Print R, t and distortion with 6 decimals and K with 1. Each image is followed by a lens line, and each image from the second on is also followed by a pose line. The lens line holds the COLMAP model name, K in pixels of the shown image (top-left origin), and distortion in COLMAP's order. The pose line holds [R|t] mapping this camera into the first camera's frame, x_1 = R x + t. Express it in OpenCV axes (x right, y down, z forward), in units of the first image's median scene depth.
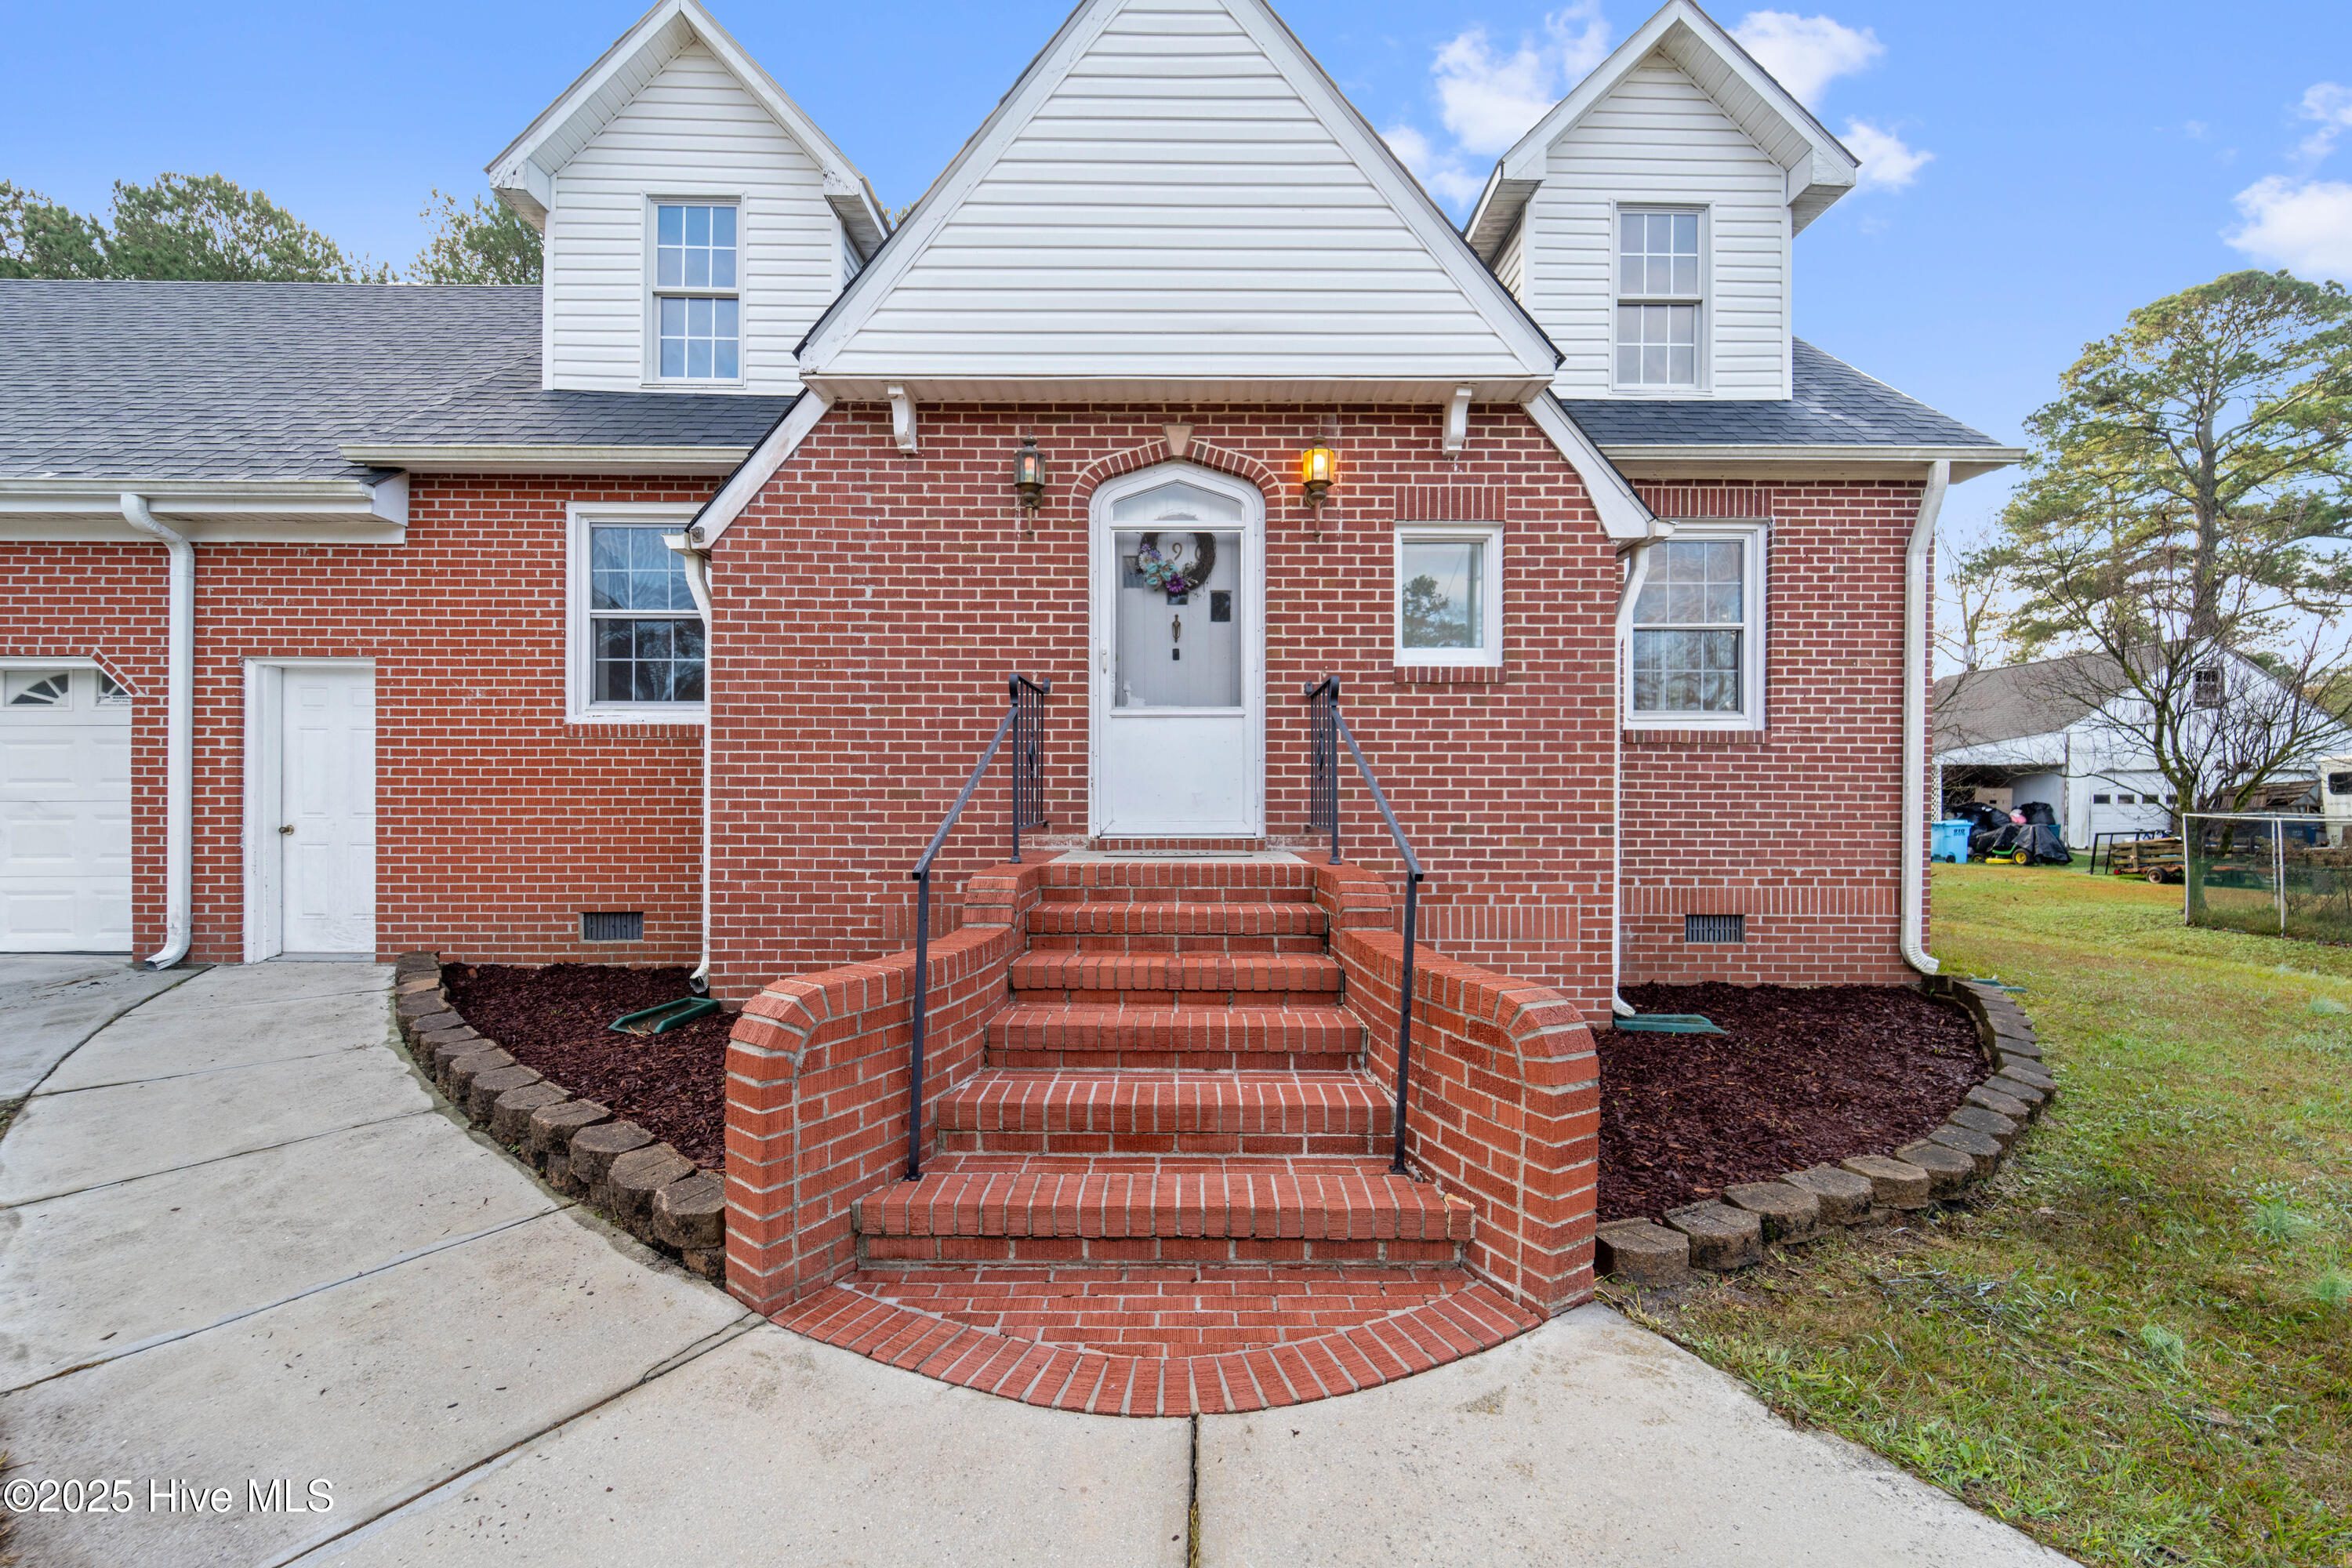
lens RADIAL K [[958.5, 0, 1177.5], [0, 958.5, 784.3], [0, 0, 1]] dist [-0.001204, 0.000190]
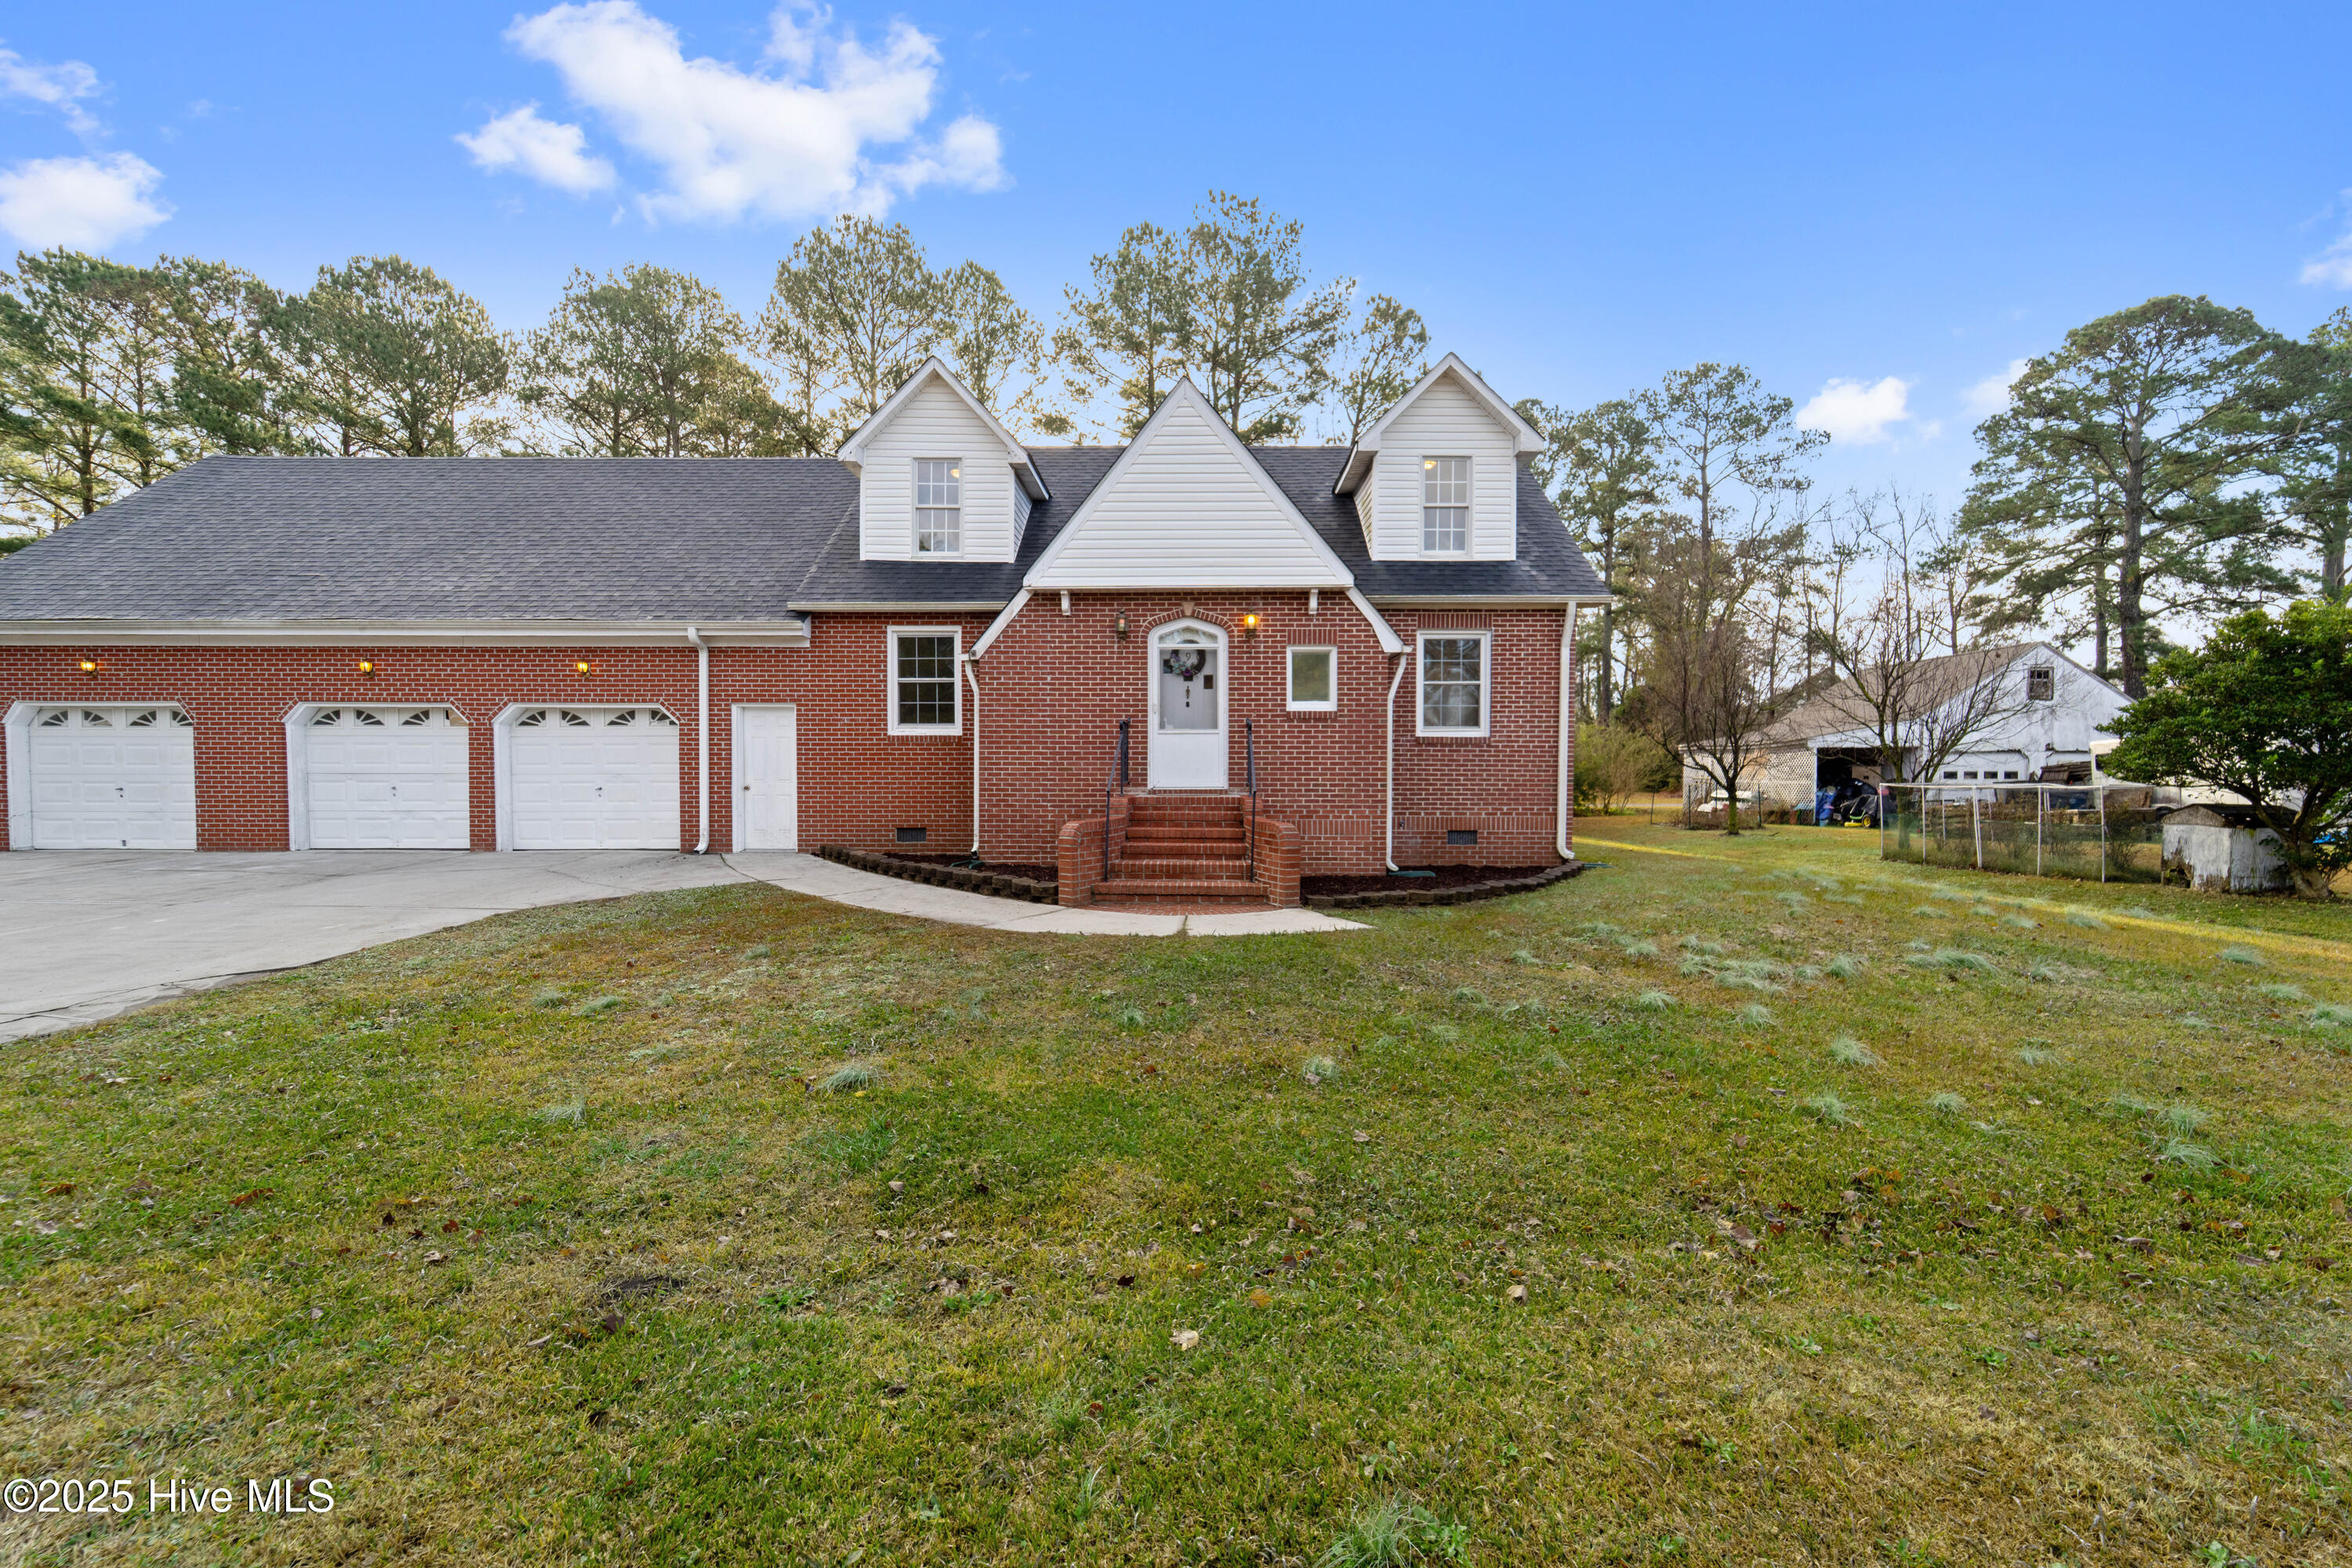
lens RADIAL K [[958.5, 0, 1177.7], [0, 958.5, 780.2], [0, 0, 1]] dist [-0.001204, 0.000190]
pose [[0.999646, -0.001179, -0.026574, 0.028992], [0.001639, 0.999849, 0.017273, -0.002293], [0.026550, -0.017311, 0.999498, -1.022729]]
